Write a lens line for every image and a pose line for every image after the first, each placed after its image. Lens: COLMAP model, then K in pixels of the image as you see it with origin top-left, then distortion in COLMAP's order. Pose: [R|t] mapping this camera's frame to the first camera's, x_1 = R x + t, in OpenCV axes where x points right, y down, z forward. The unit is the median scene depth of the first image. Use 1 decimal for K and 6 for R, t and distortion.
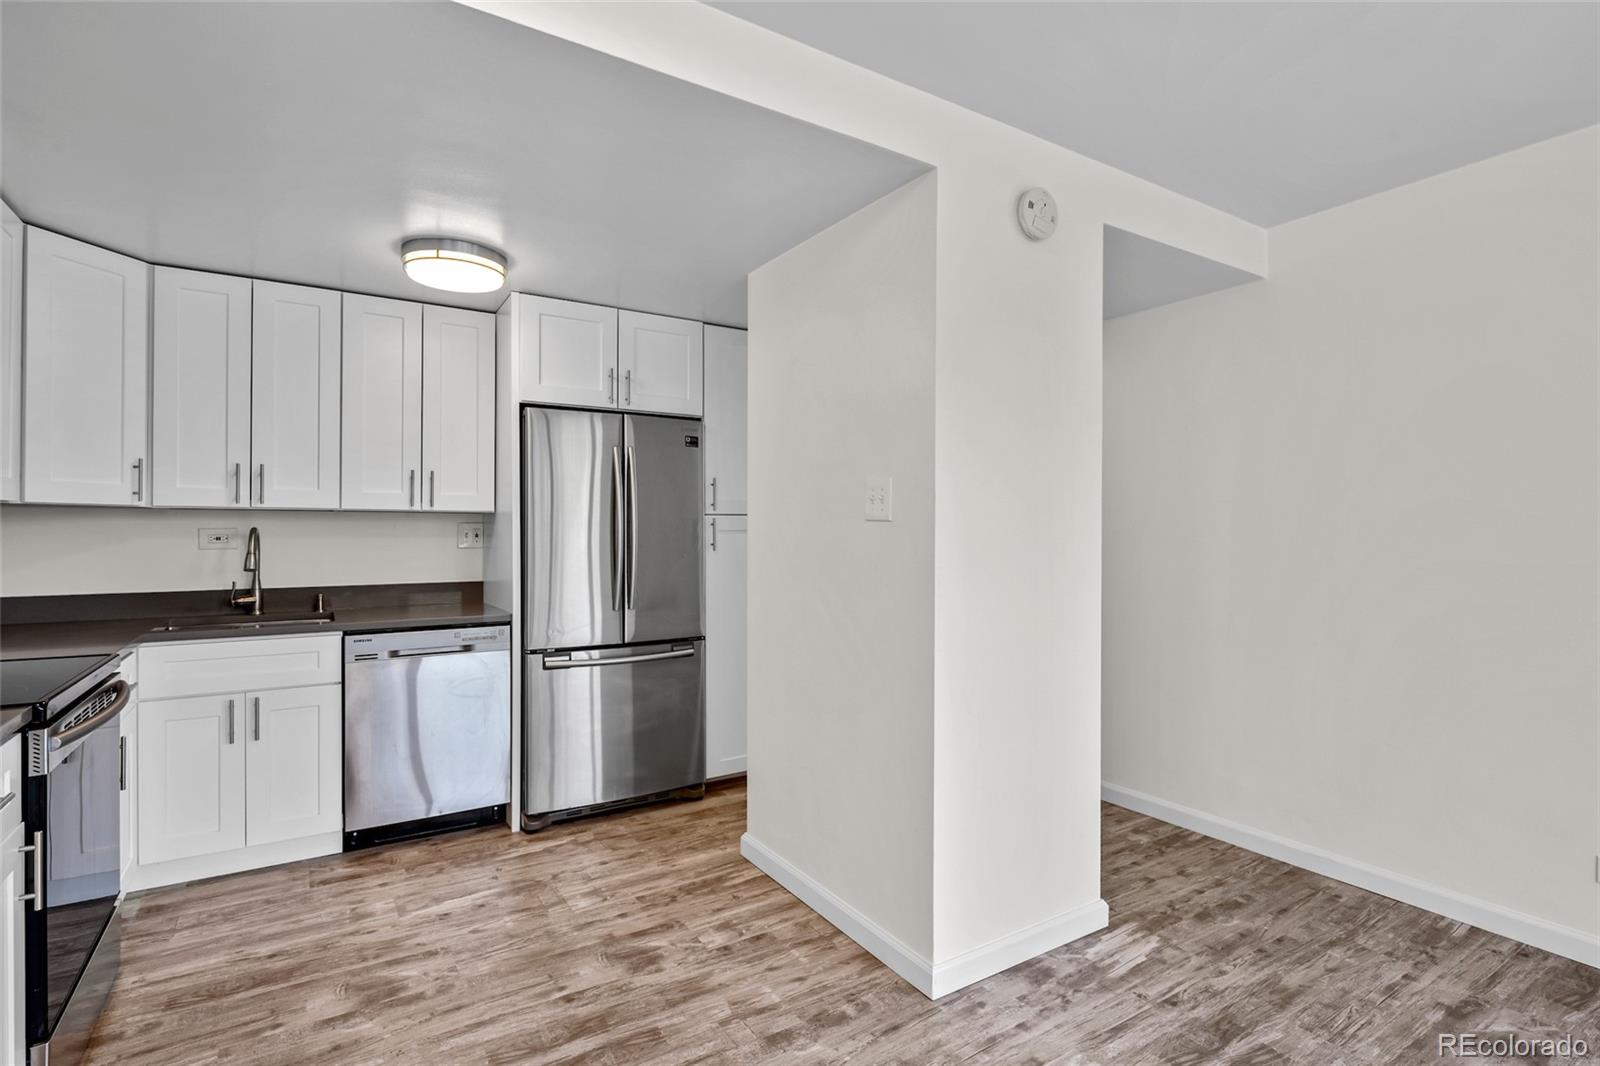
lens RADIAL K [[774.0, 0, 801.7], [0, 774.0, 529.0], [0, 0, 1]] dist [-0.004333, -0.001418]
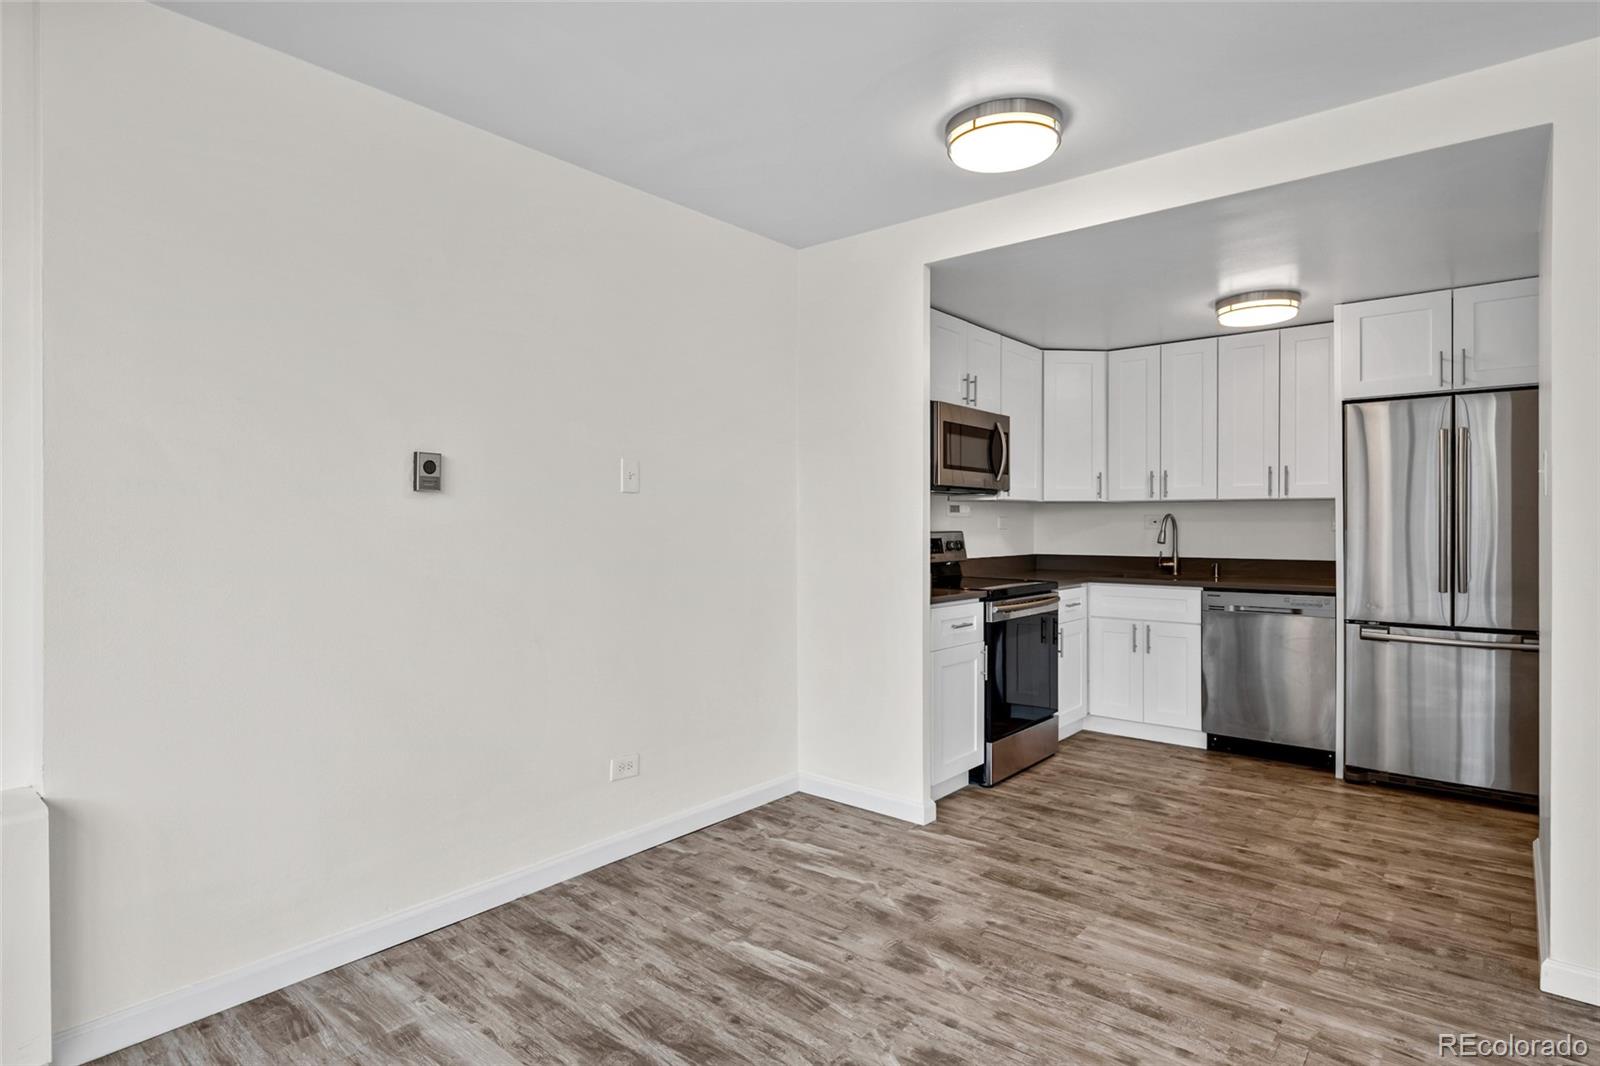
lens RADIAL K [[842.7, 0, 802.9], [0, 842.7, 525.9], [0, 0, 1]] dist [-0.000353, -0.000658]
pose [[0.301307, 0.000505, -0.953527, 0.720986], [0.001753, 0.999998, 0.001084, 0.021470], [0.953525, -0.001998, 0.301306, -0.158186]]
